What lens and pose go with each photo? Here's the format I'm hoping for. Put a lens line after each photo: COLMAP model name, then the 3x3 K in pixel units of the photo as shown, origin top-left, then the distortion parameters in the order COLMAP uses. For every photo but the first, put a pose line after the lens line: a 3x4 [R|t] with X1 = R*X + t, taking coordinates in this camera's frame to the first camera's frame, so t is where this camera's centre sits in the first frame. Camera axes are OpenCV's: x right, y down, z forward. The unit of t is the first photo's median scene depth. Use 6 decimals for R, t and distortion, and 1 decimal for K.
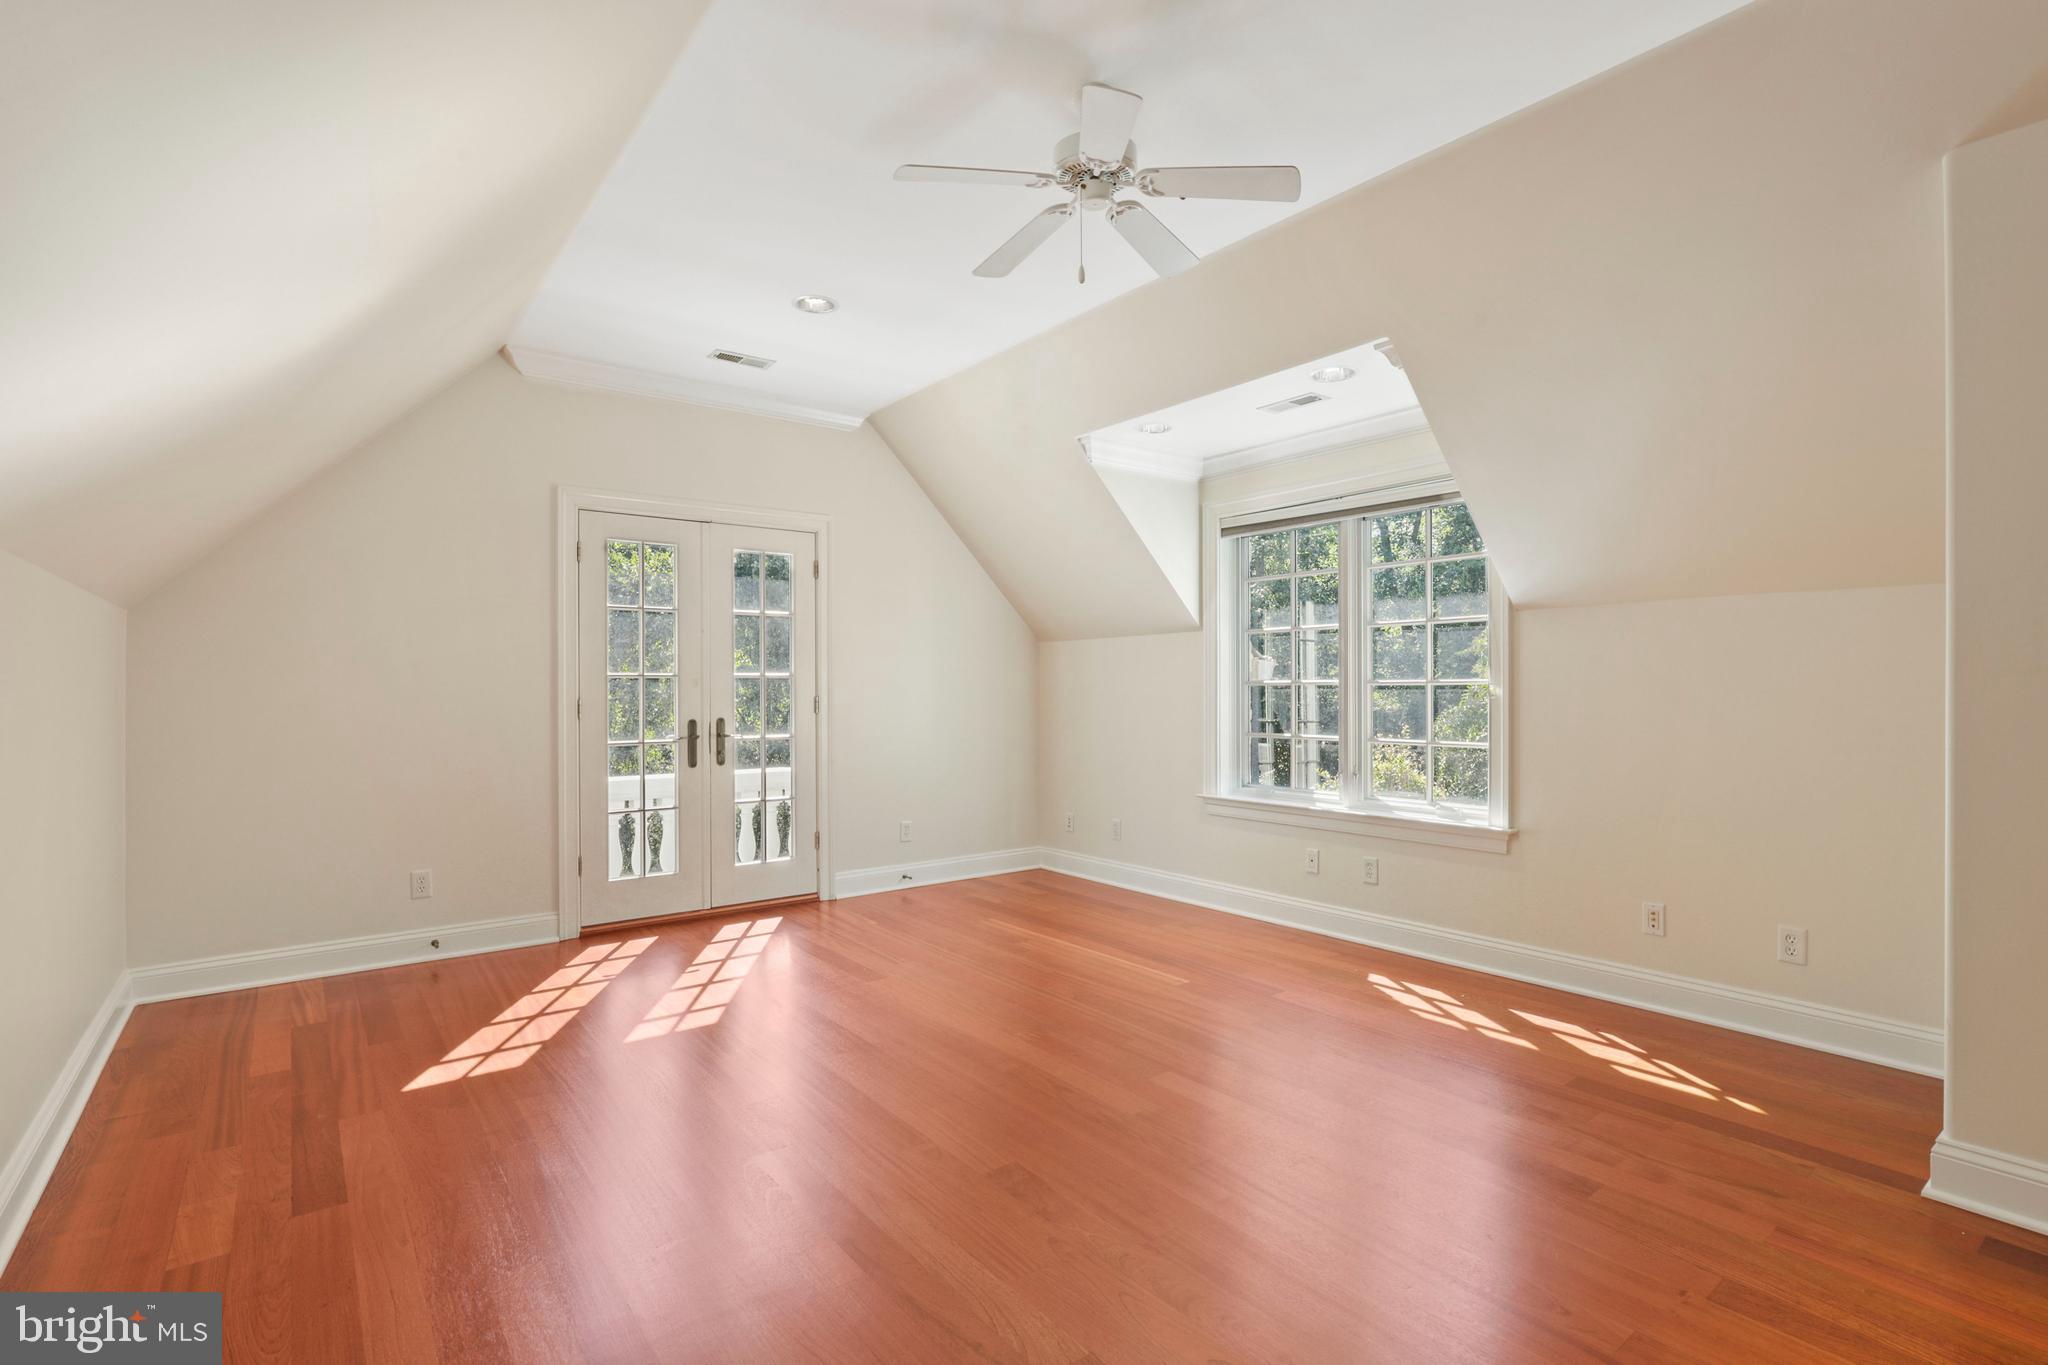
lens RADIAL K [[991.1, 0, 1025.3], [0, 991.1, 687.7], [0, 0, 1]] dist [-0.009405, 0.000956]
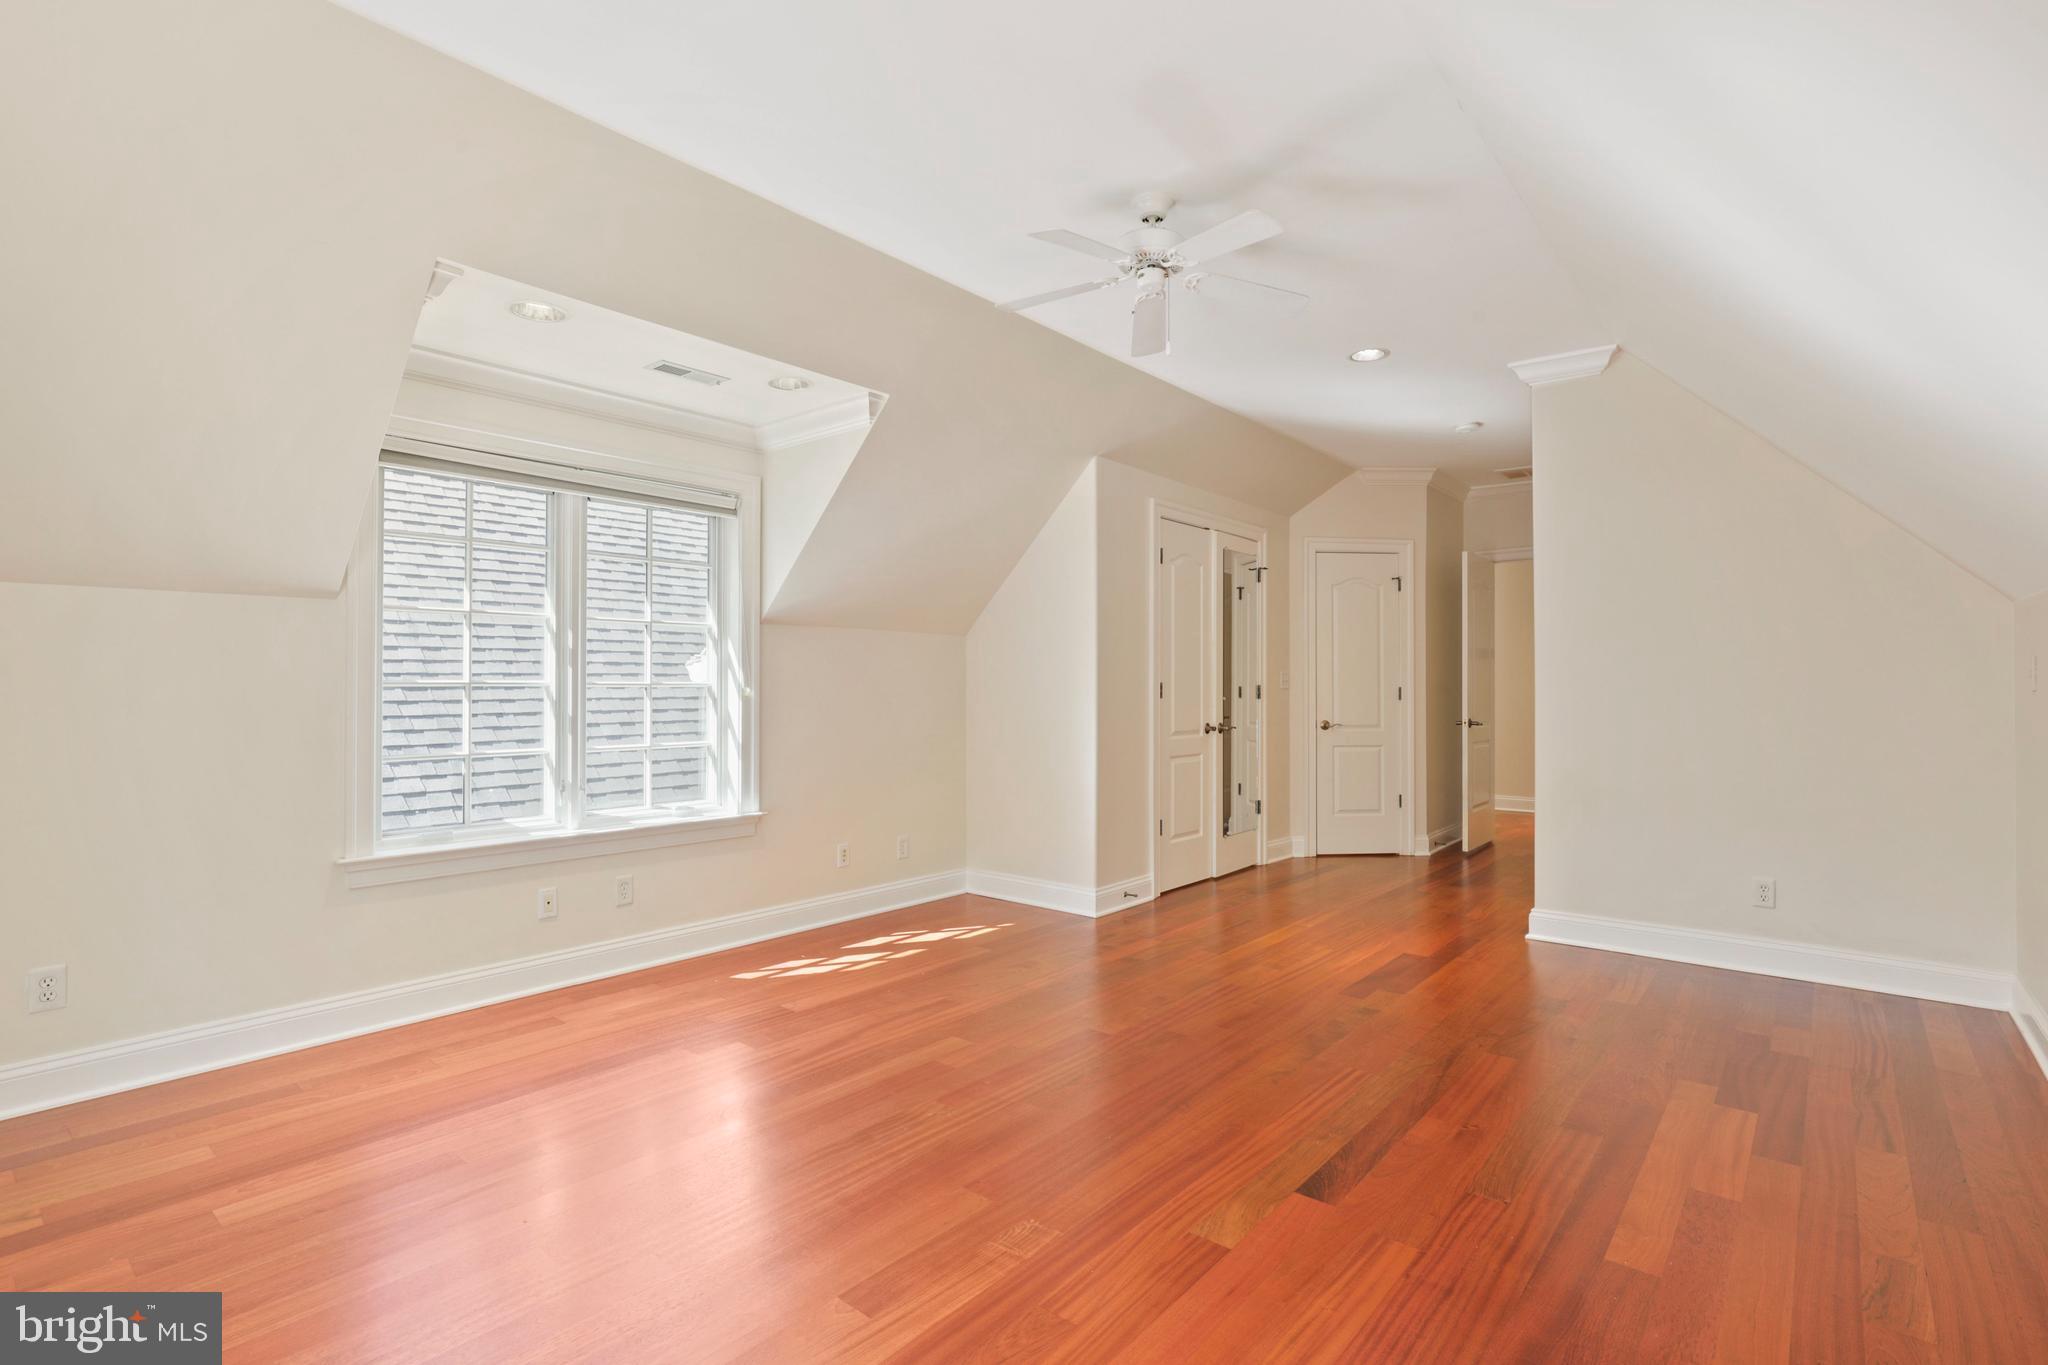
lens RADIAL K [[991.1, 0, 1022.7], [0, 991.1, 686.3], [0, 0, 1]] dist [-0.009405, 0.000956]
pose [[-0.227743, 0.007249, 0.973694, -0.696050], [0.007392, 0.999956, -0.005716, 0.005118], [-0.973693, 0.005896, -0.227787, 0.949641]]
